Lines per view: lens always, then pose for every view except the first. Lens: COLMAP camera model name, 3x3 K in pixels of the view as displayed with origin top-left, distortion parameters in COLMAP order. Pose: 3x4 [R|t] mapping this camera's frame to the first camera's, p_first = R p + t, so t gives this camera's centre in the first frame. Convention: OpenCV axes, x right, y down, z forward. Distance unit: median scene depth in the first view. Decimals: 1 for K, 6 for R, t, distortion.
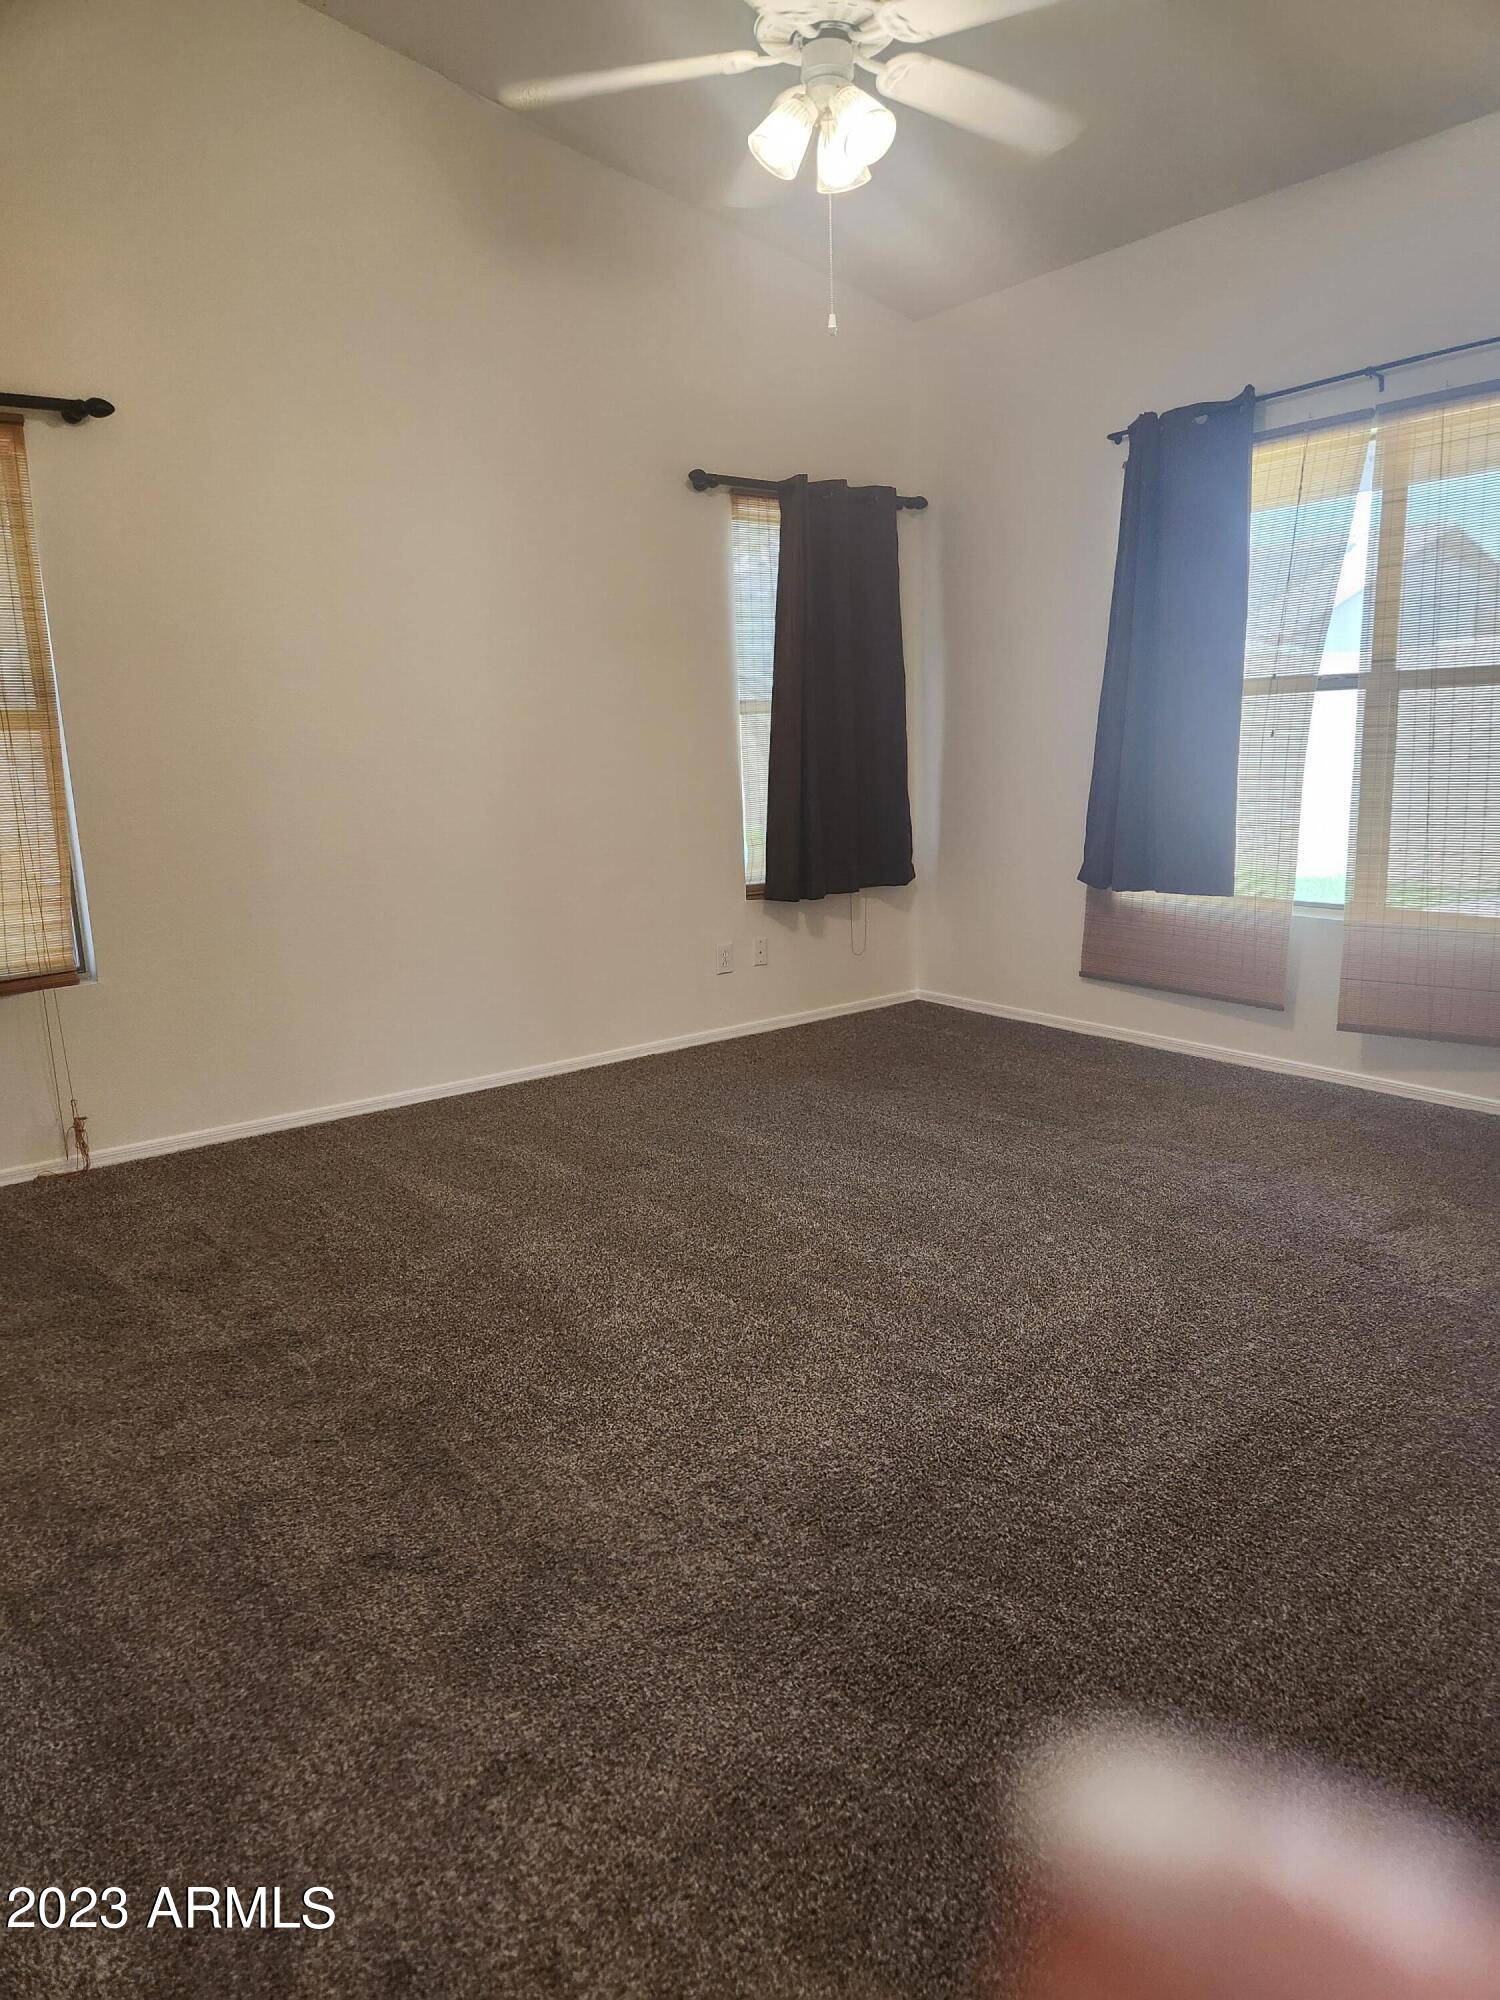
lens RADIAL K [[1330.8, 0, 735.6], [0, 1330.8, 1000.7], [0, 0, 1]] dist [0.067876, -0.057260]
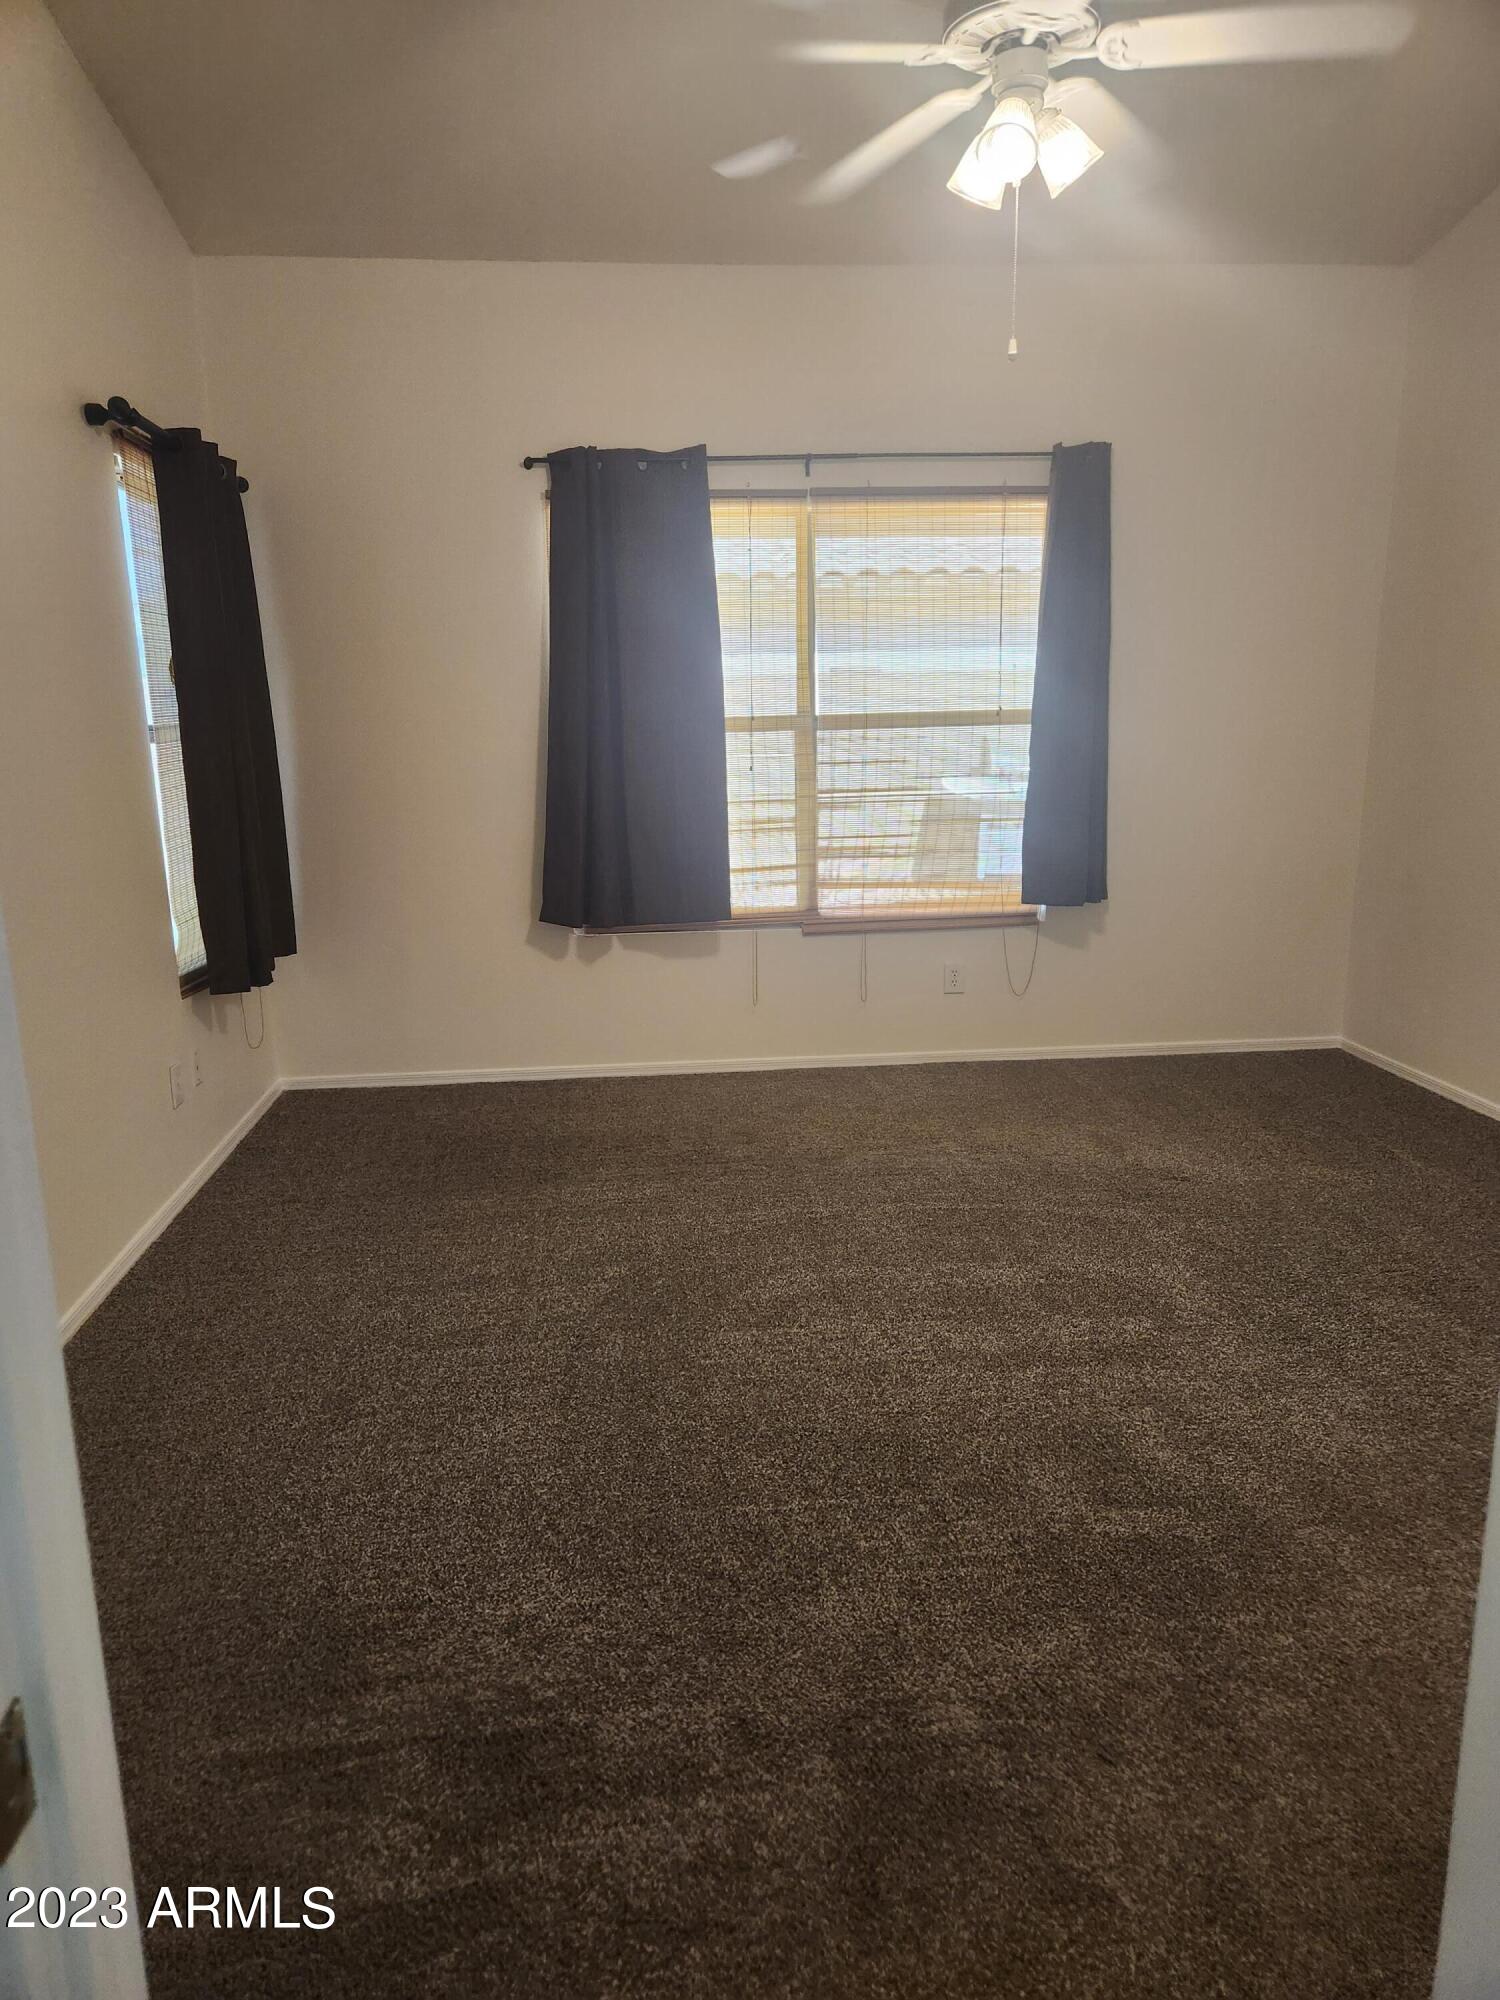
lens RADIAL K [[1330.8, 0, 735.6], [0, 1330.8, 1000.7], [0, 0, 1]] dist [0.067876, -0.057260]
pose [[0.534361, -0.156775, 0.830590, -0.558063], [0.169902, 0.982515, 0.076145, -0.098227], [-0.828005, 0.100430, 0.551654, 0.433238]]
